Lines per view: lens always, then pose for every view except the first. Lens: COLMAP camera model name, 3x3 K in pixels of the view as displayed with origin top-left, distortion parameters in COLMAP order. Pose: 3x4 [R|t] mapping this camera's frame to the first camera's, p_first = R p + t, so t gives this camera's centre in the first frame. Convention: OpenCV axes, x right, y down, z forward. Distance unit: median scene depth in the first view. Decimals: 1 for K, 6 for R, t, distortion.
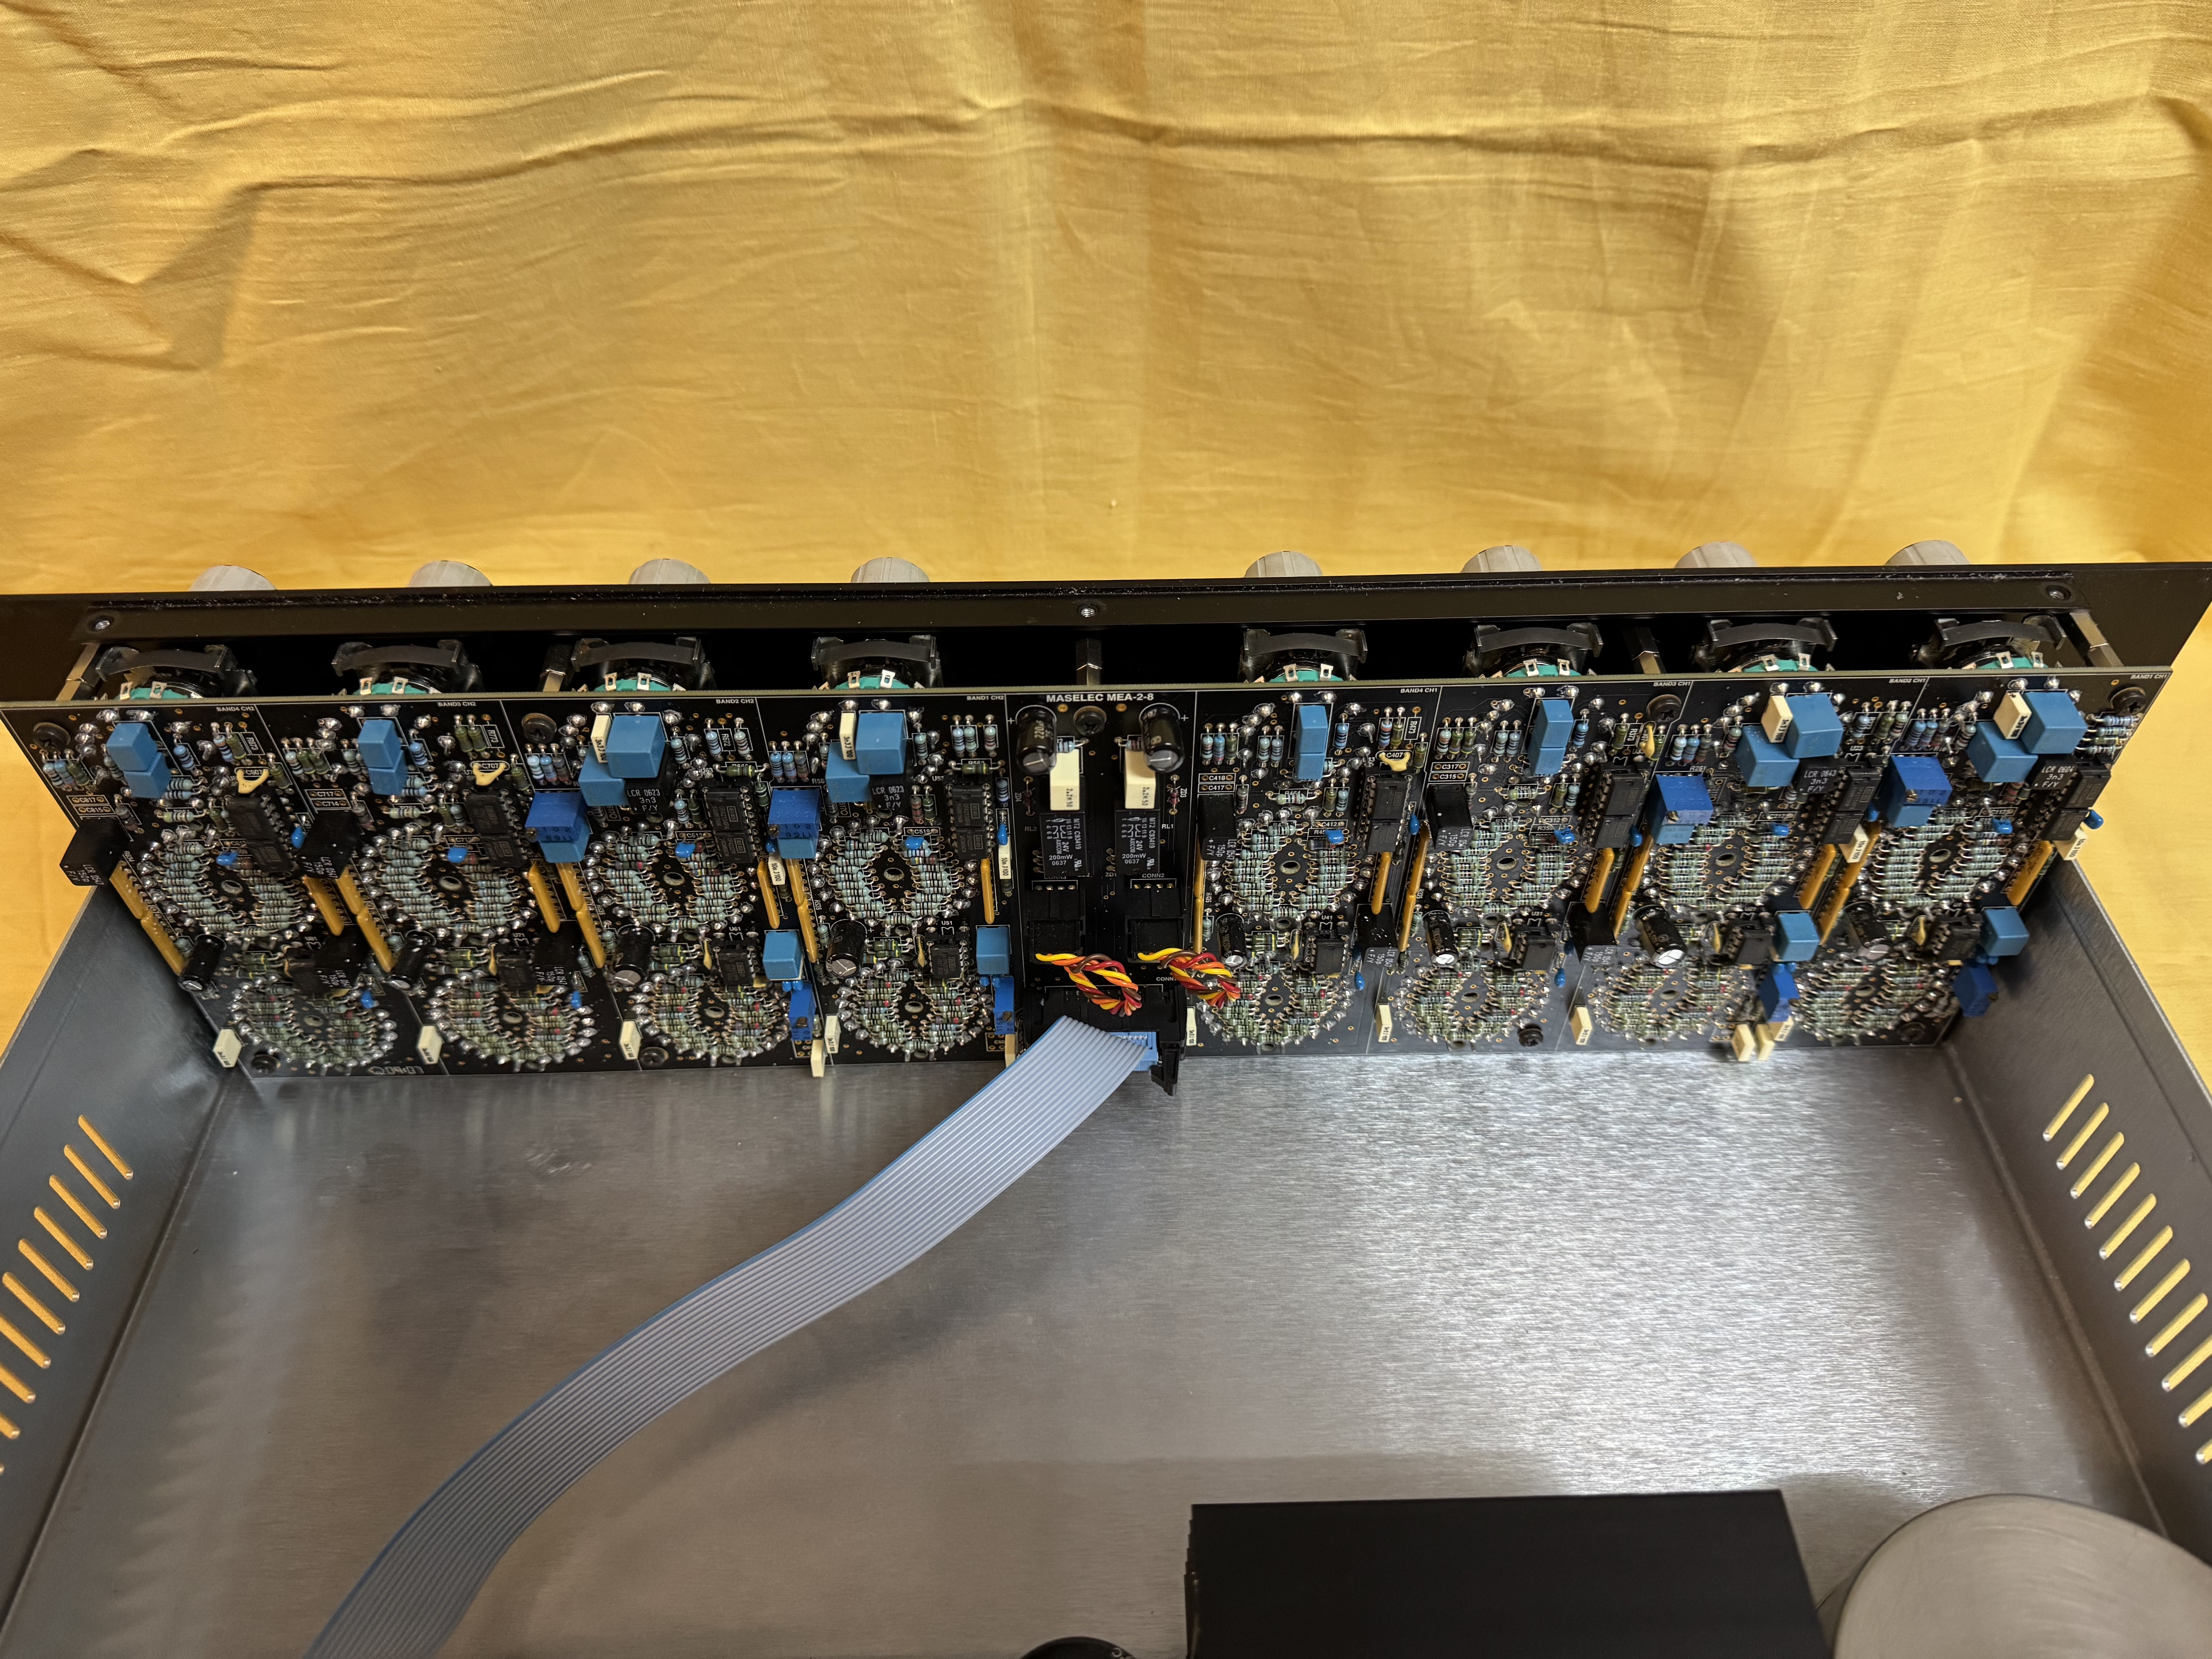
lens RADIAL K [[1592.5, 0, 1106.0], [0, 1592.5, 829.5], [0, 0, 1]] dist [-0.009491, -0.001062]
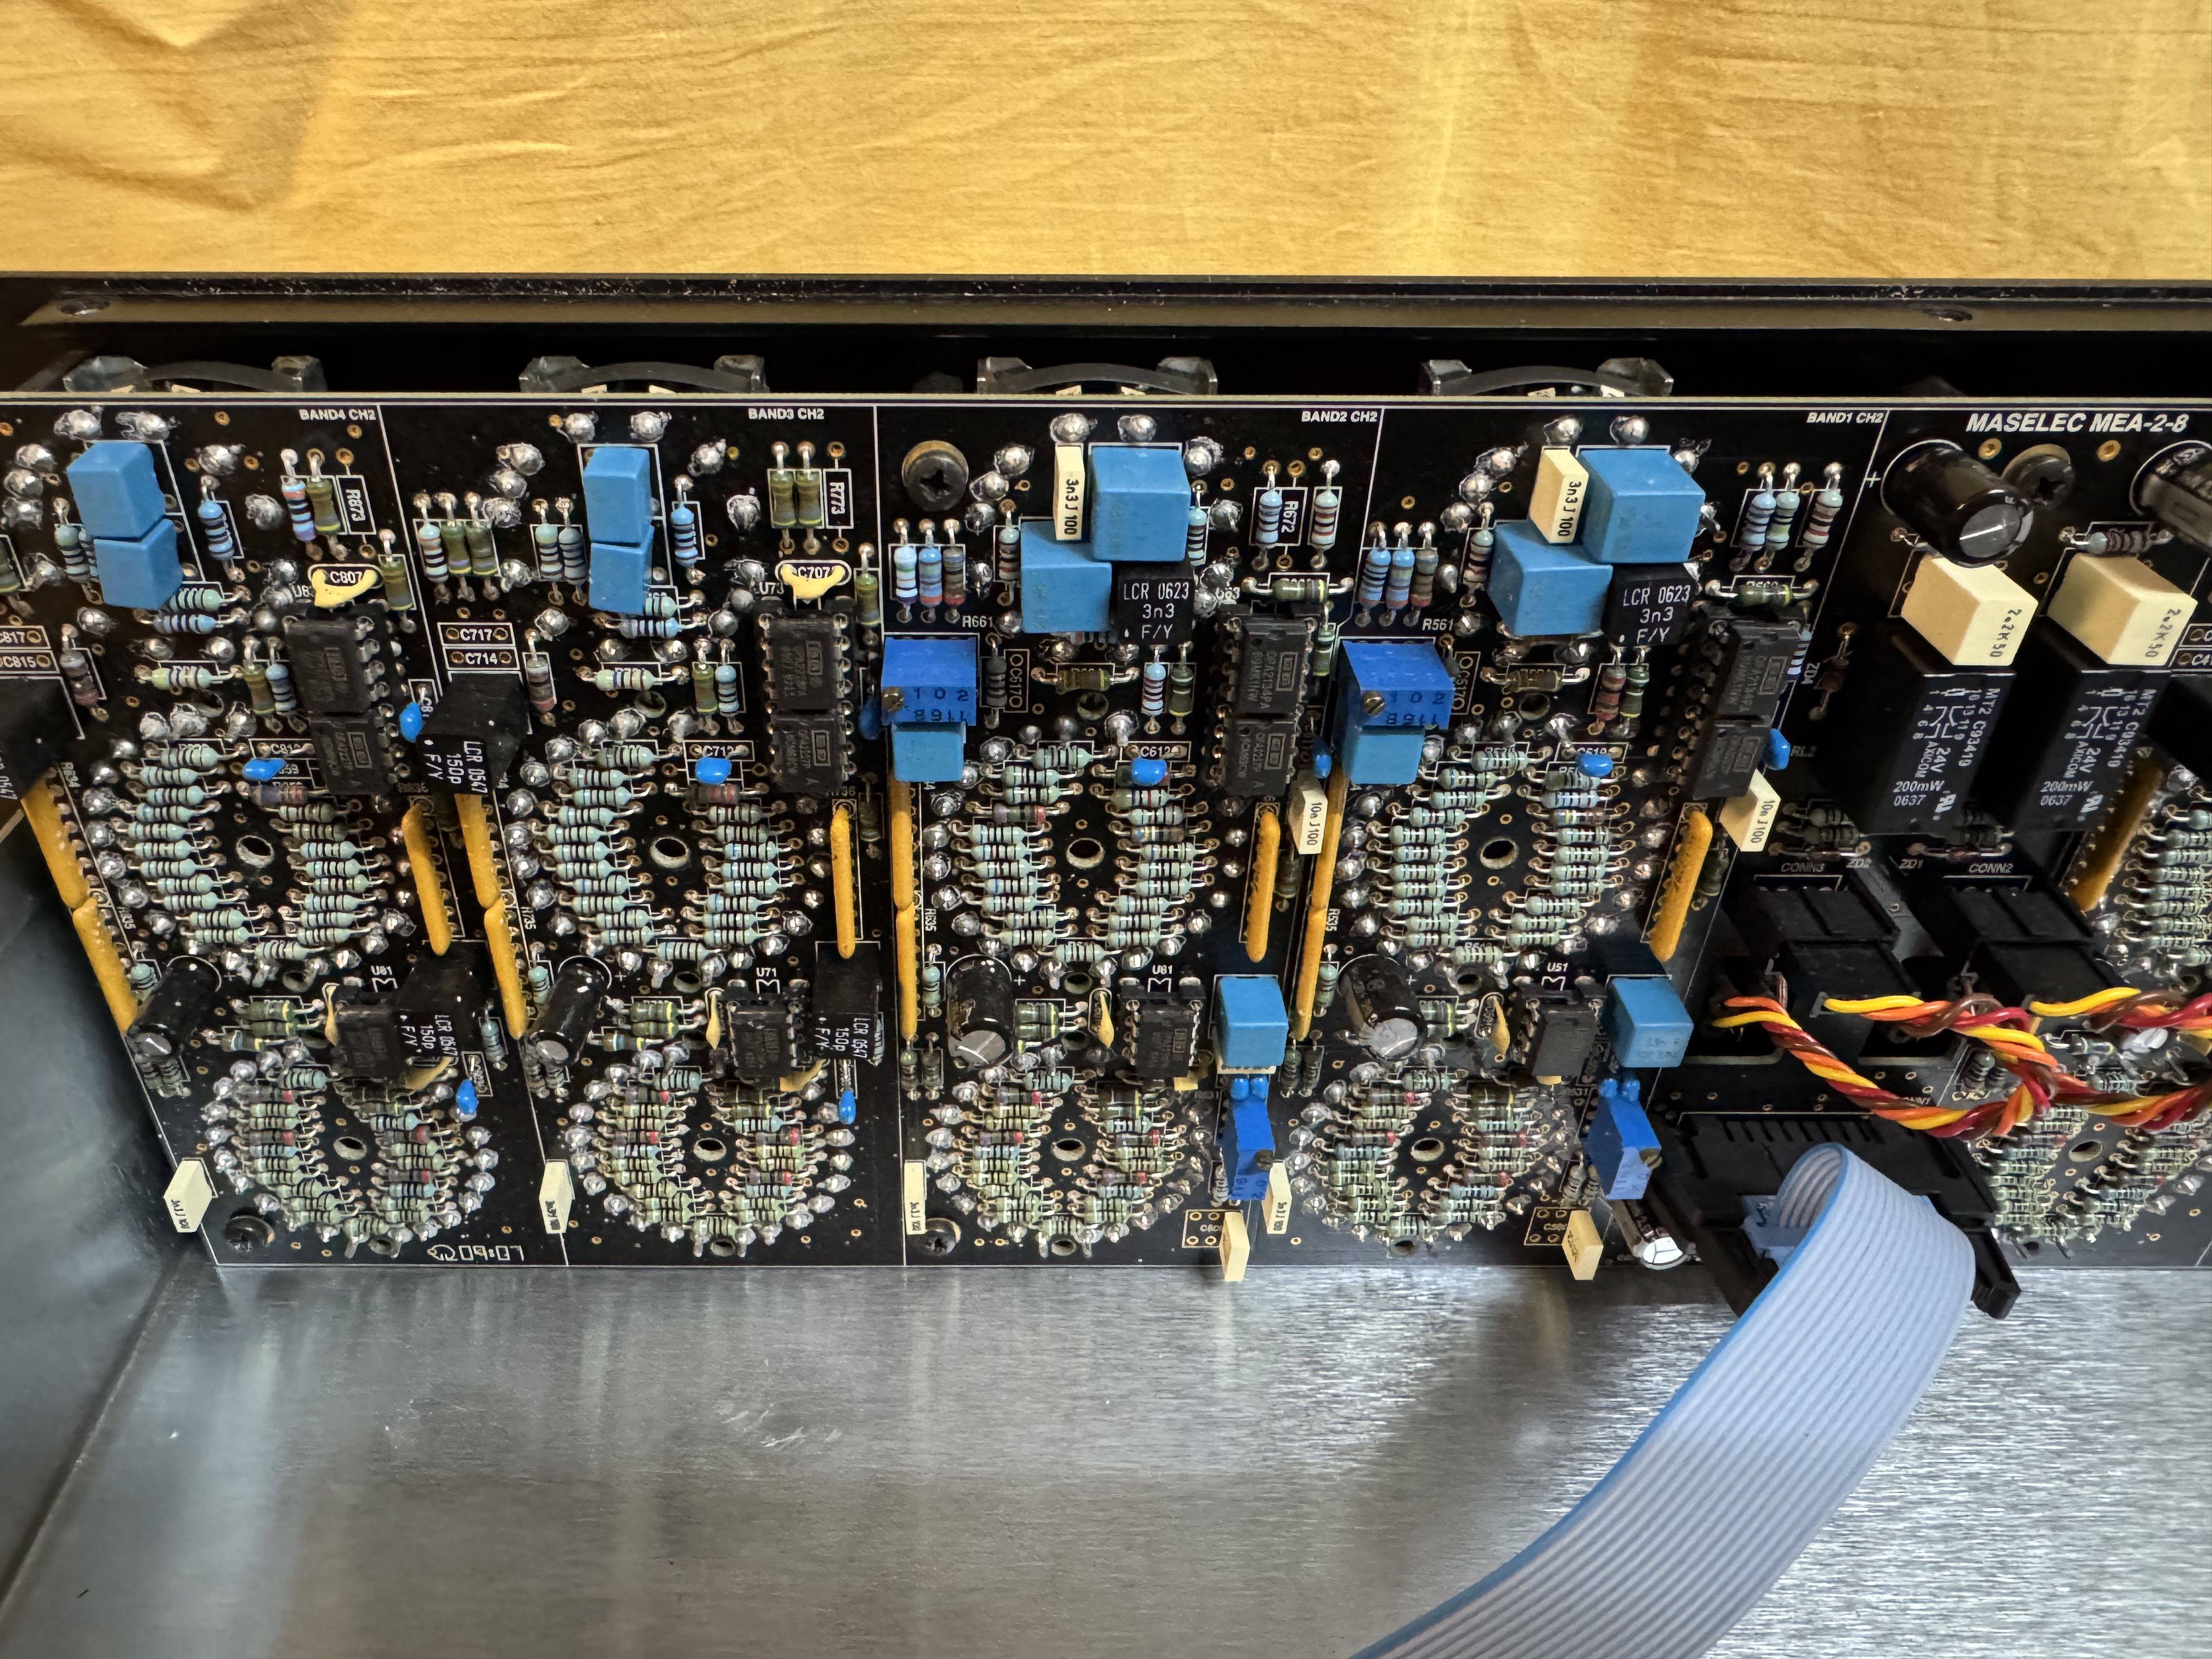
lens RADIAL K [[1538.3, 0, 969.9], [0, 1538.3, 827.7], [0, 0, 1]] dist [0.034530, -0.042371]
pose [[0.999785, 0.016222, -0.012921, -0.273256], [-0.018587, 0.977227, -0.211379, 0.119007], [0.009198, 0.211574, 0.977319, 0.443906]]
